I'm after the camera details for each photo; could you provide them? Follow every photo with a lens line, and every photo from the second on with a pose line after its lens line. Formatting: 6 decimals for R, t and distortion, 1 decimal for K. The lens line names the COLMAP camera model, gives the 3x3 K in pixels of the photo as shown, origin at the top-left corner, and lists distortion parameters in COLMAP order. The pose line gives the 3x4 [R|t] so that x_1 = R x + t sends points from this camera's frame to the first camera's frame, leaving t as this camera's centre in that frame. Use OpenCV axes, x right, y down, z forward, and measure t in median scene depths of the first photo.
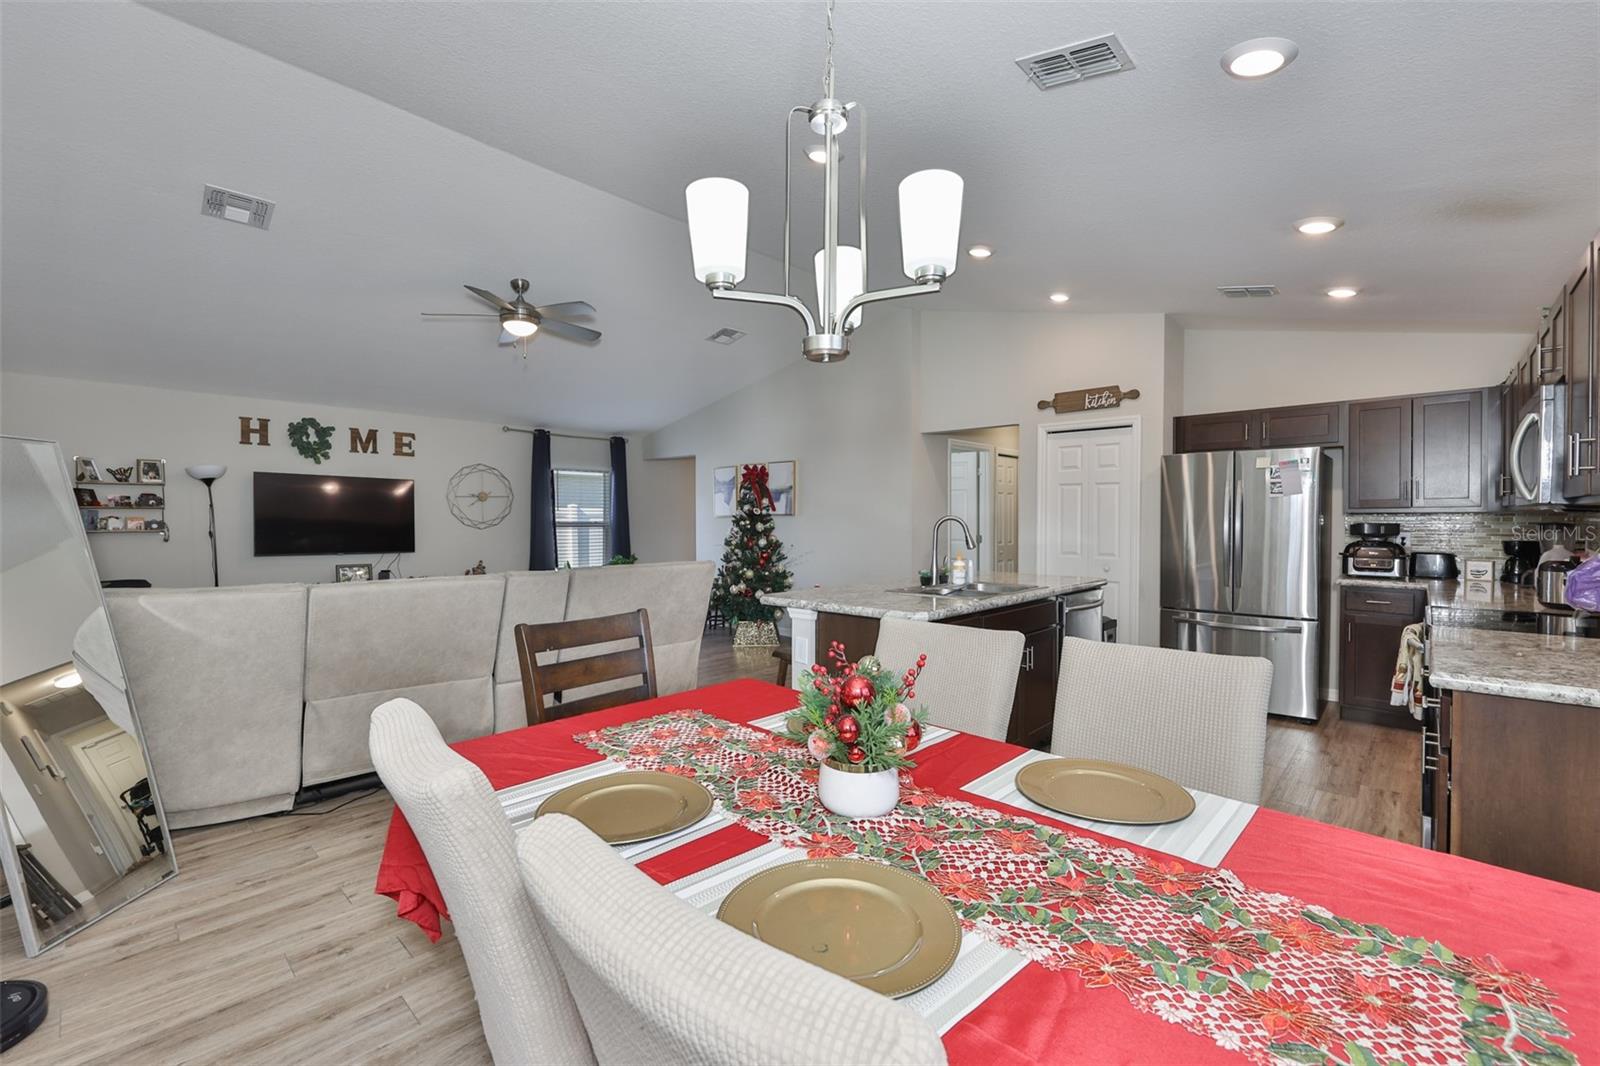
lens RADIAL K [[673.1, 0, 800.3], [0, 673.1, 527.9], [0, 0, 1]] dist [-0.002951, 0.000121]
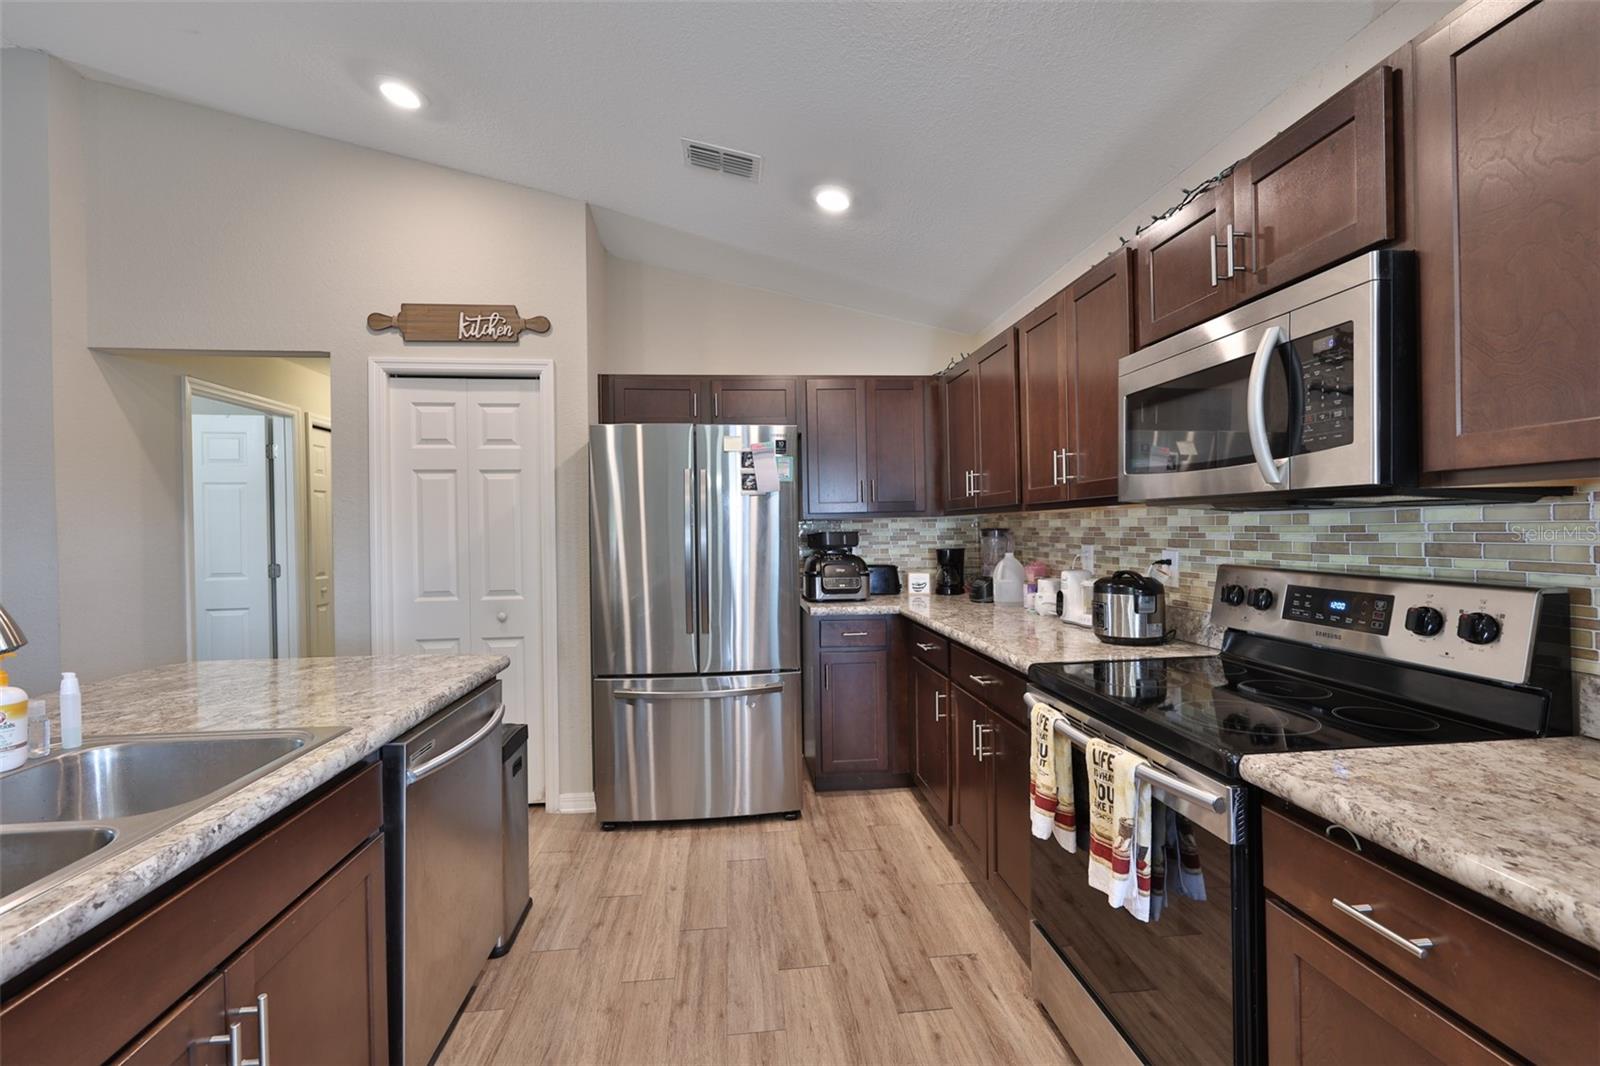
lens RADIAL K [[673.1, 0, 794.0], [0, 673.1, 531.3], [0, 0, 1]] dist [-0.002951, 0.000121]
pose [[0.653567, -0.014759, 0.756725, 0.150353], [0.025999, 0.999658, -0.002957, -0.004503], [-0.756422, 0.021606, 0.653727, 0.356943]]
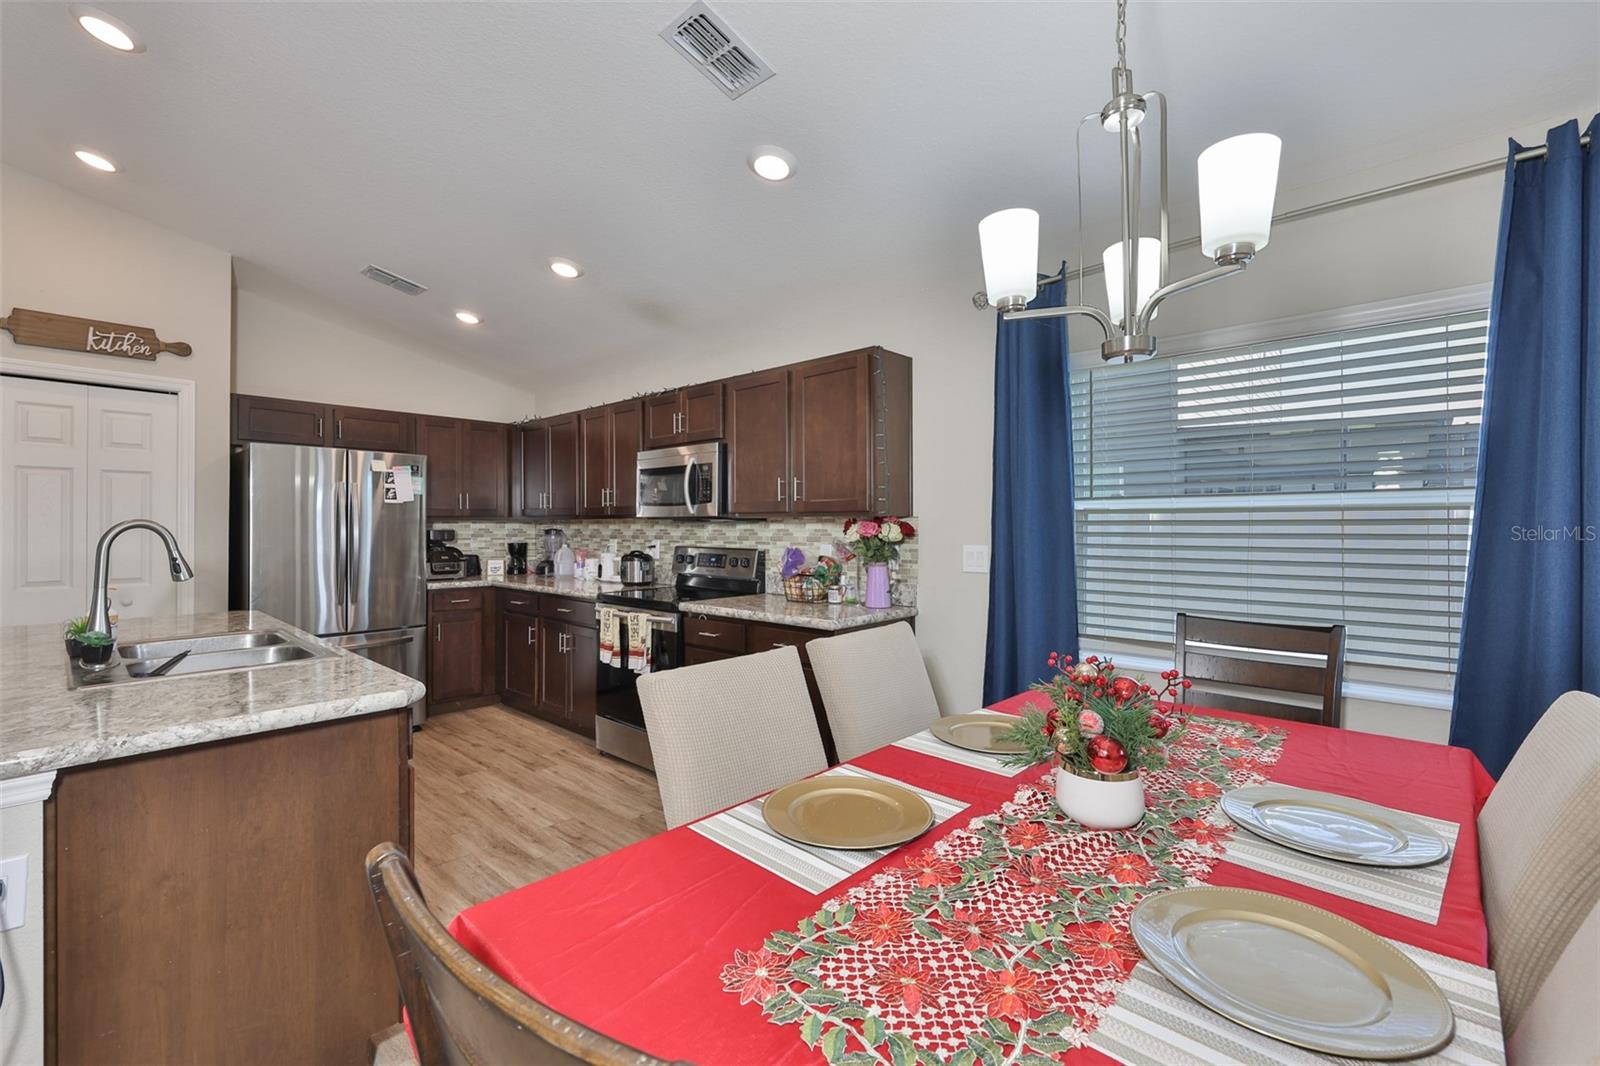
lens RADIAL K [[680.2, 0, 793.4], [0, 680.2, 528.8], [0, 0, 1]] dist [-0.006261, 0.001824]
pose [[-0.013038, -0.001363, 0.999914, -0.186167], [0.010988, 0.999938, 0.001506, -0.003137], [-0.999855, 0.011007, -0.013022, 0.299651]]
